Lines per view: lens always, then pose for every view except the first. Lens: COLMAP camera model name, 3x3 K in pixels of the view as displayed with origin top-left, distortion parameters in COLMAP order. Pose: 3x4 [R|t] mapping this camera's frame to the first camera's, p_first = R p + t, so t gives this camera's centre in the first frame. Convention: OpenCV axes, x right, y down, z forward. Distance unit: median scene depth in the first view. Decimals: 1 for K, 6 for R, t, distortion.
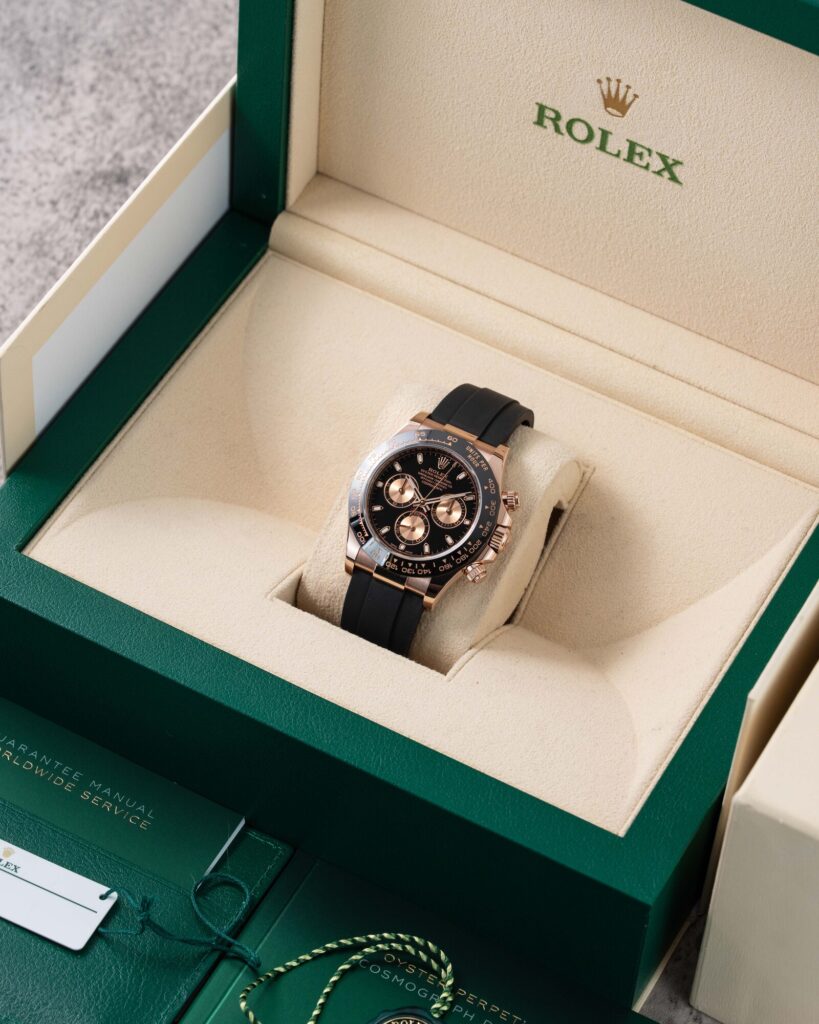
lens RADIAL K [[5815.9, 0, 409.8], [0, 5815.9, 512.7], [0, 0, 1]] dist [0.464822, 0.000000]
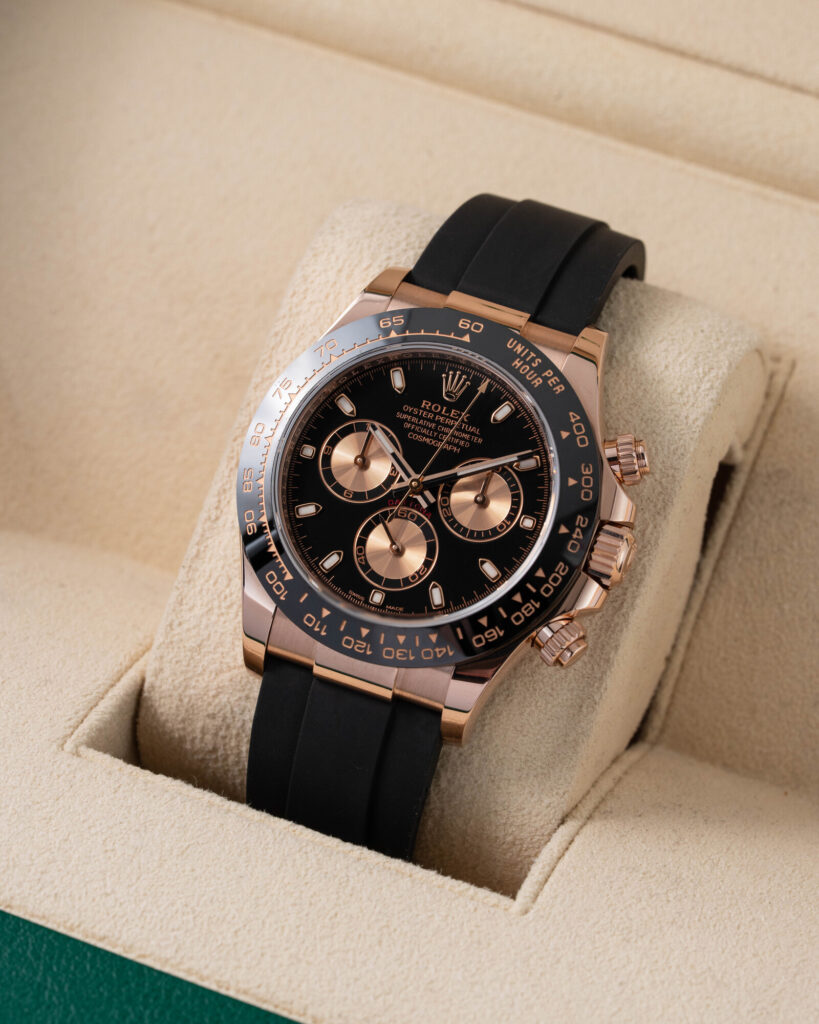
lens RADIAL K [[5815.9, 0, 404.8], [0, 5815.9, 513.4], [0, 0, 1]] dist [0.464822, 0.000000]
pose [[0.994774, -0.099751, 0.021790, -0.007717], [0.099386, 0.994900, 0.017244, -0.006934], [-0.023399, -0.014988, 0.999614, 0.581097]]
